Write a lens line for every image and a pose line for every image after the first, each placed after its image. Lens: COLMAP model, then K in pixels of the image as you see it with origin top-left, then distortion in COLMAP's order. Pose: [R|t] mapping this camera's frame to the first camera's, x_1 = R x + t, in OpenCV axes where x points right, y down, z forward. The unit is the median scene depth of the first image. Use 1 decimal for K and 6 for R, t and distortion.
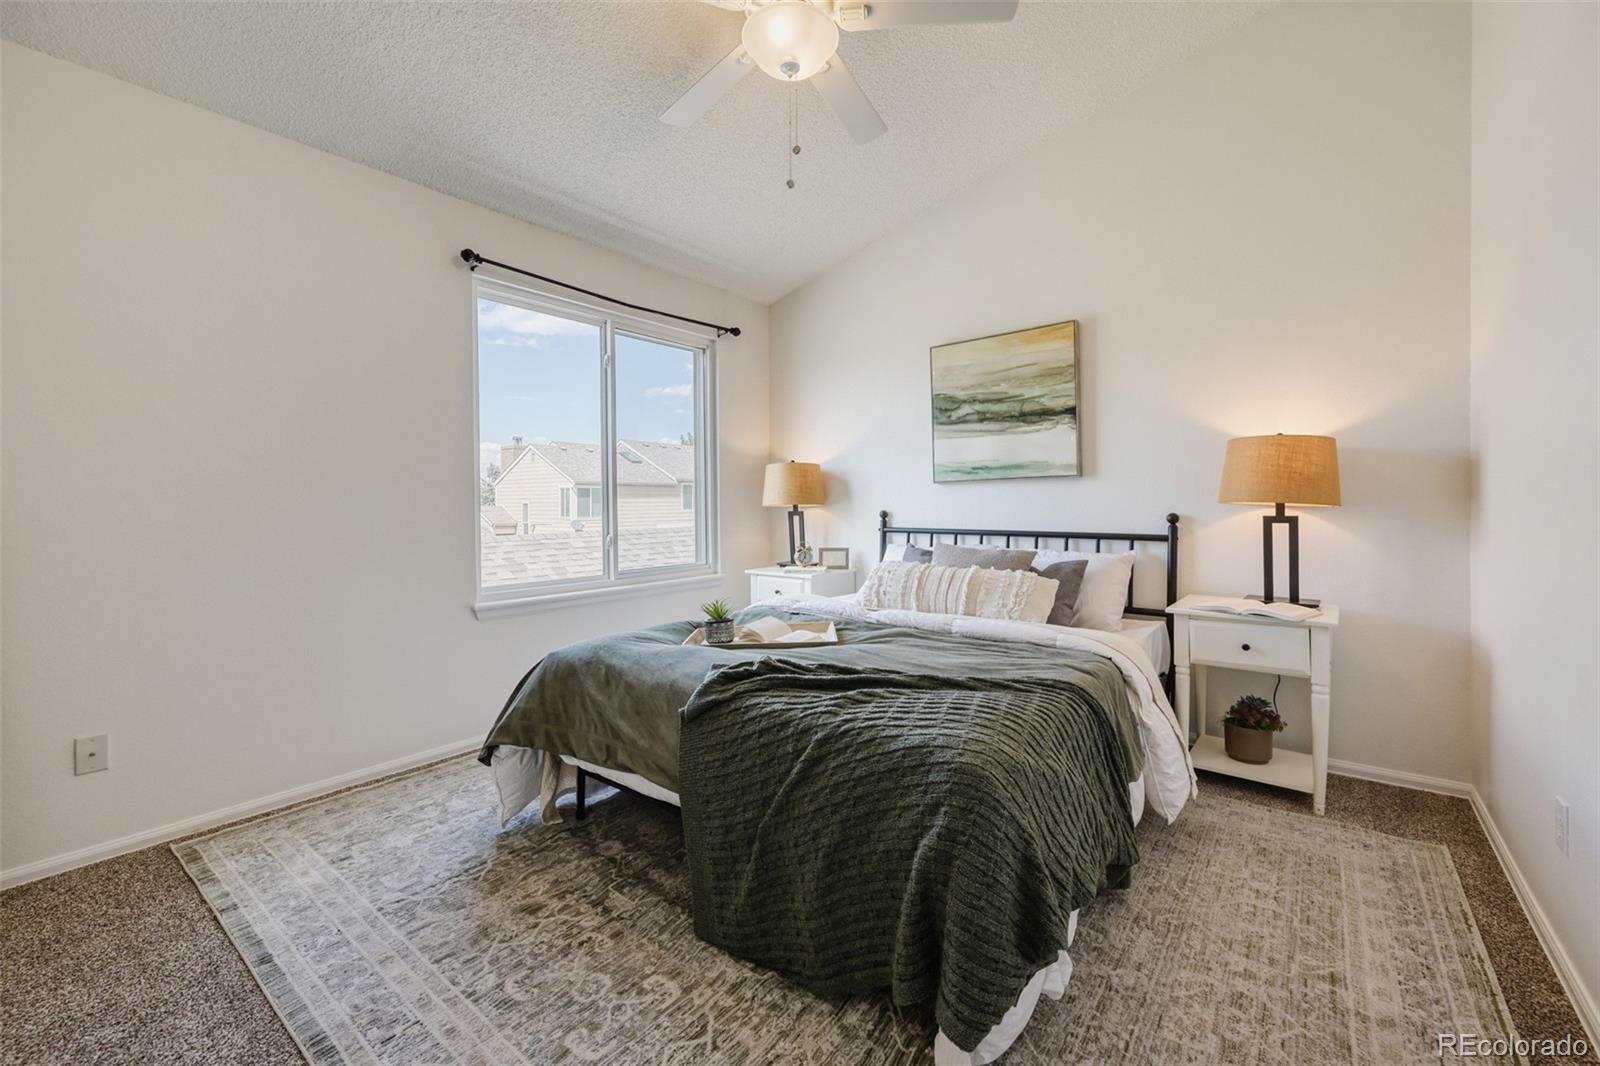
lens RADIAL K [[635.3, 0, 832.2], [0, 635.3, 509.9], [0, 0, 1]] dist [0.001547, 0.000420]
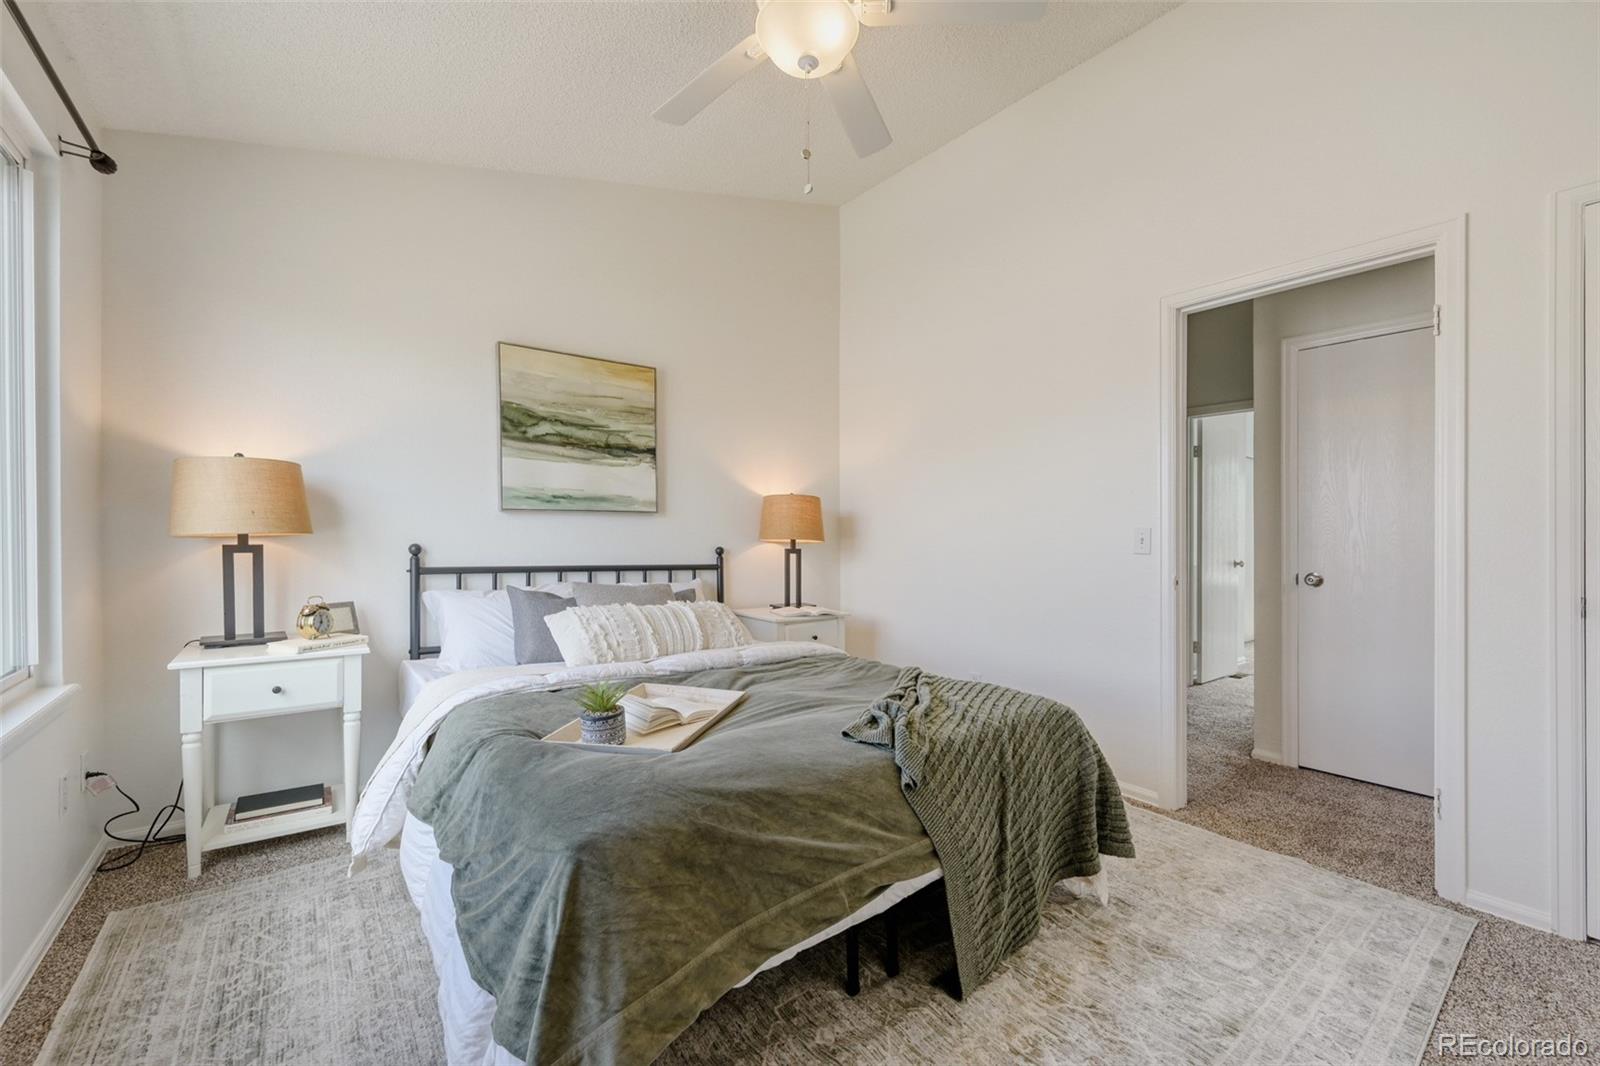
lens RADIAL K [[635.3, 0, 791.0], [0, 635.3, 533.7], [0, 0, 1]] dist [0.001547, 0.000420]
pose [[0.273779, 0.015848, 0.961662, -0.565979], [-0.005241, 0.999874, -0.014985, -0.002674], [-0.961778, -0.000937, 0.273828, 0.466132]]
